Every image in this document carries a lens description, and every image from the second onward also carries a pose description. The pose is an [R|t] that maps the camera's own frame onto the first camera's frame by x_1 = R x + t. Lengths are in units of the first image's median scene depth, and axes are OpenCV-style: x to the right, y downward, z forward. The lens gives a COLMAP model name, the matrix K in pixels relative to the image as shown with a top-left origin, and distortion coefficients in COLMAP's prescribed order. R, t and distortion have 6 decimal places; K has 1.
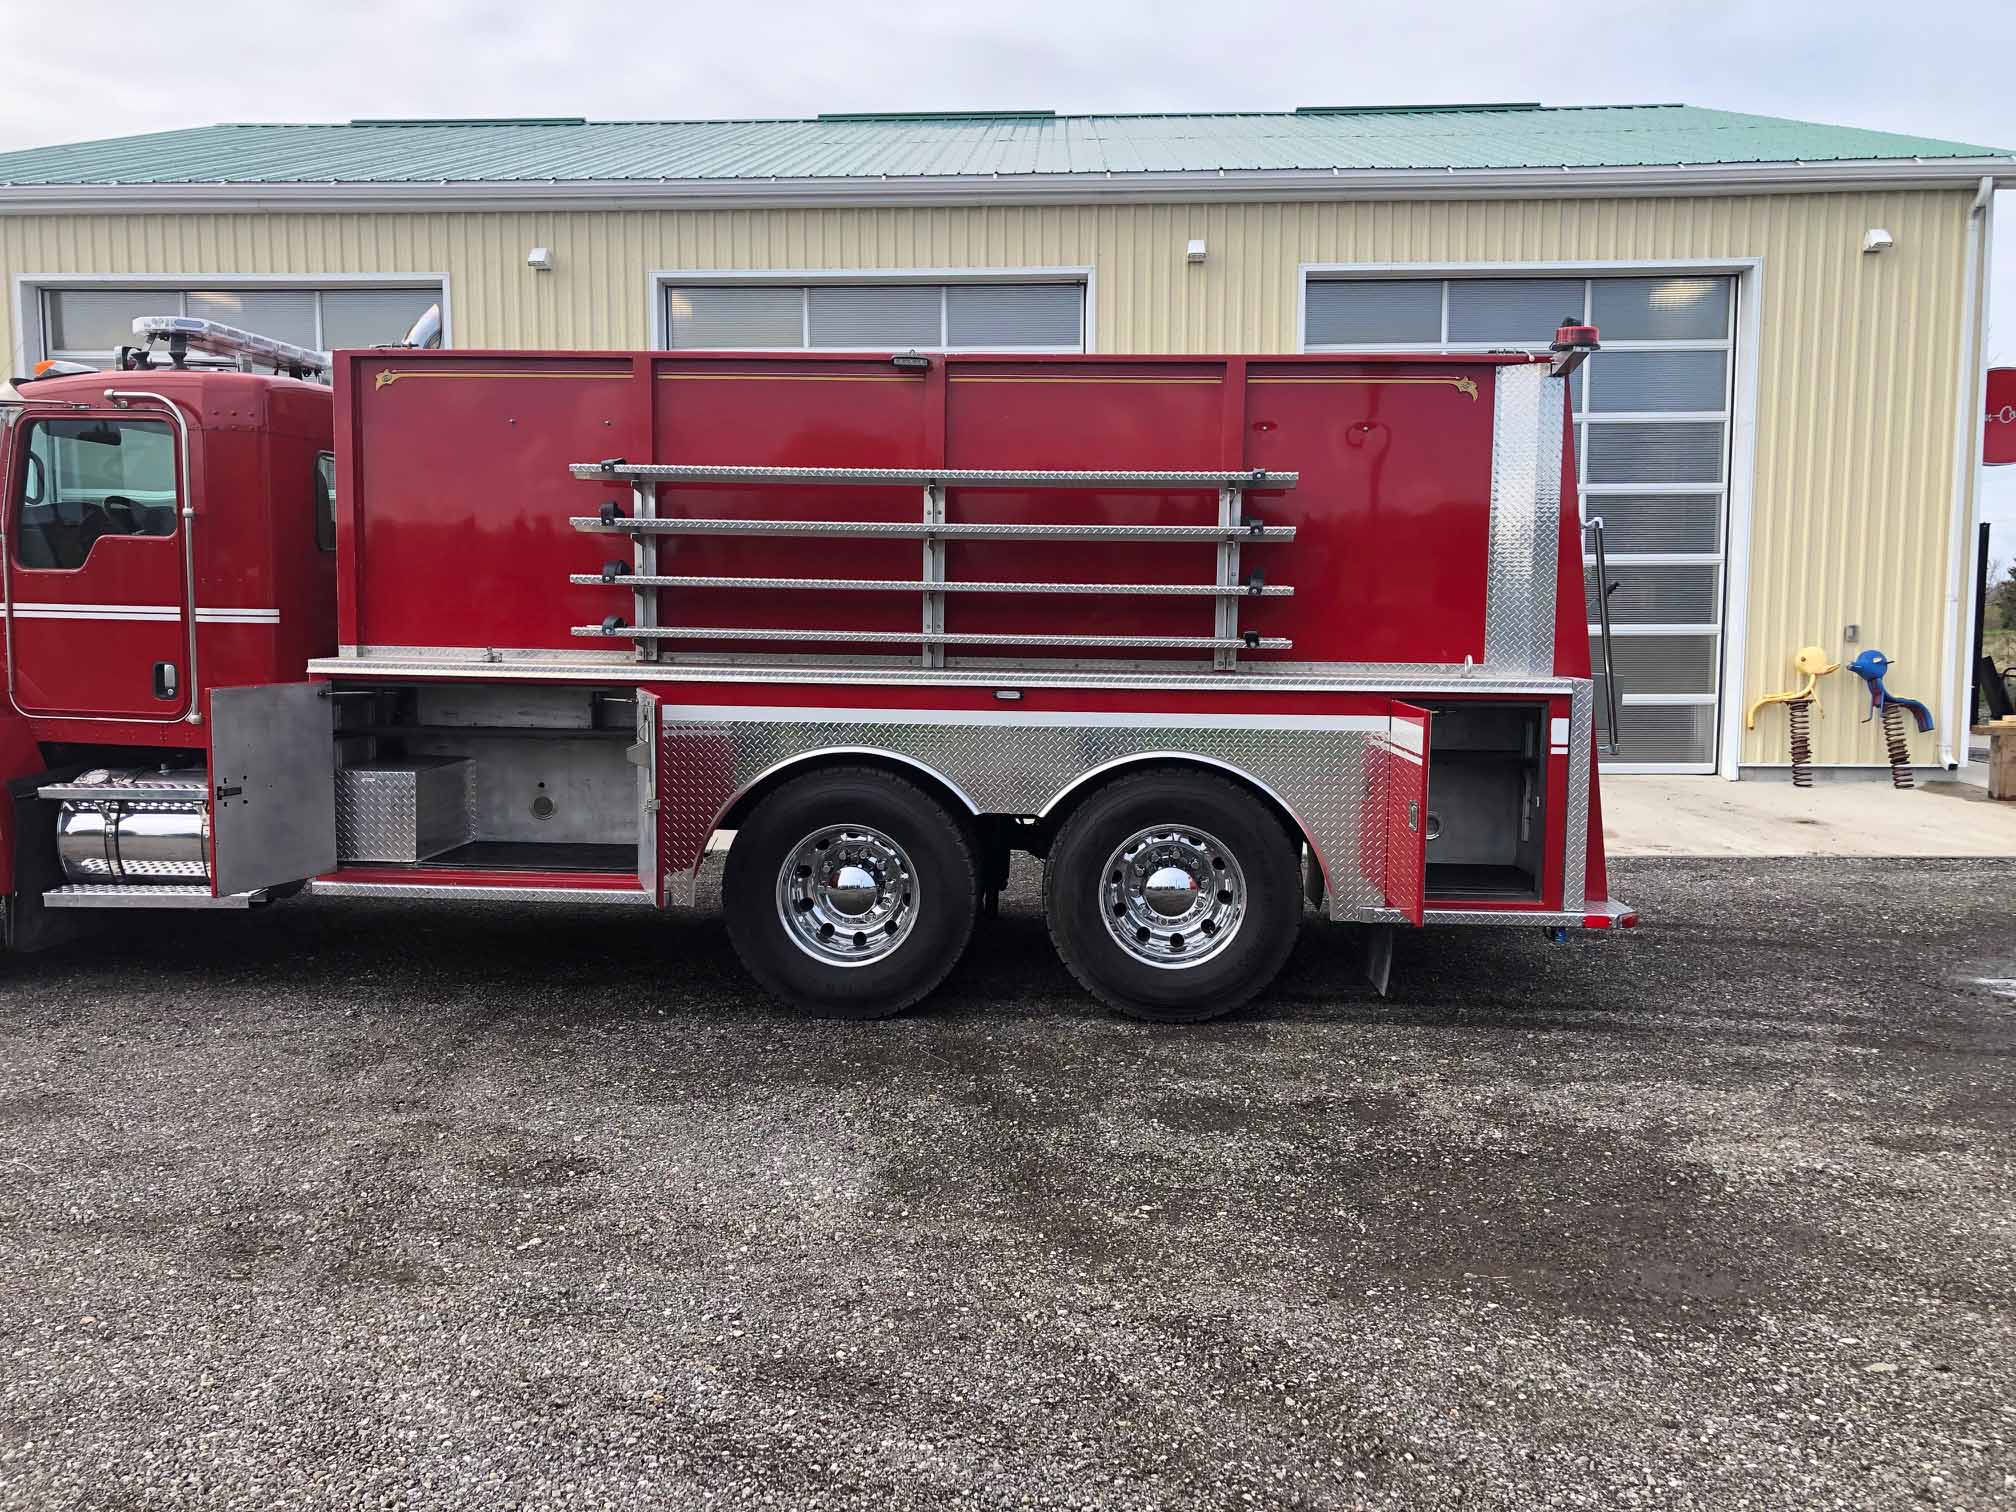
lens RADIAL K [[1644.5, 0, 995.8], [0, 1644.5, 754.1], [0, 0, 1]] dist [0.019985, -0.002127]
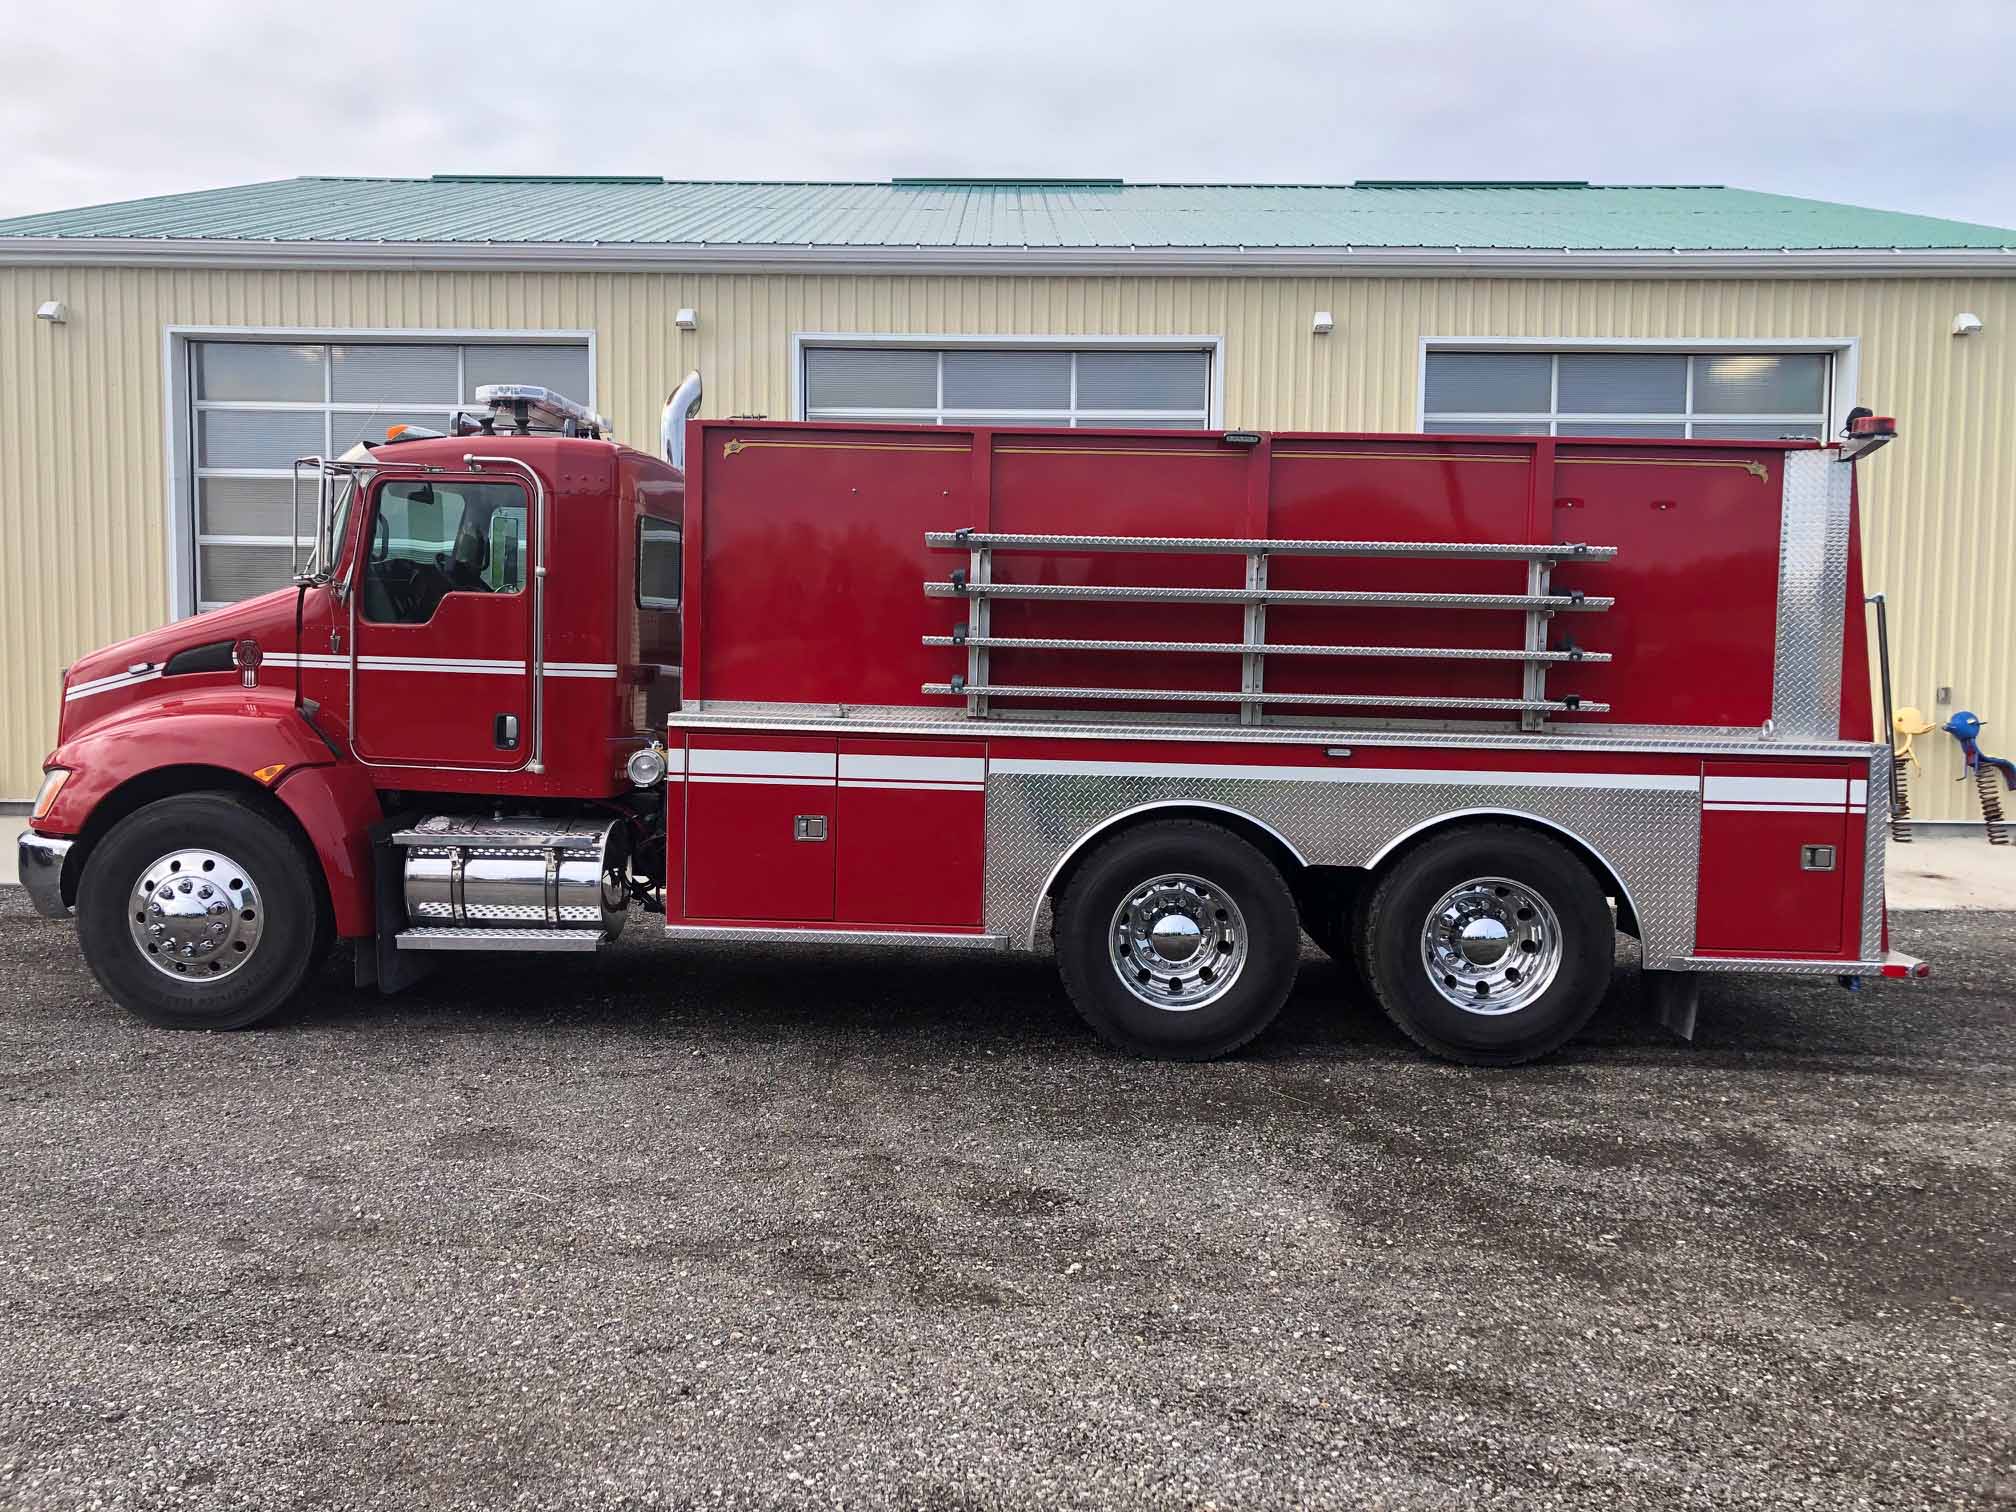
lens RADIAL K [[1644.5, 0, 992.2], [0, 1644.5, 743.4], [0, 0, 1]] dist [0.019985, -0.002127]
pose [[0.999432, 0.009083, 0.032441, -0.236237], [-0.007963, 0.999373, -0.034503, -0.003638], [-0.032734, 0.034225, 0.998878, -0.048538]]
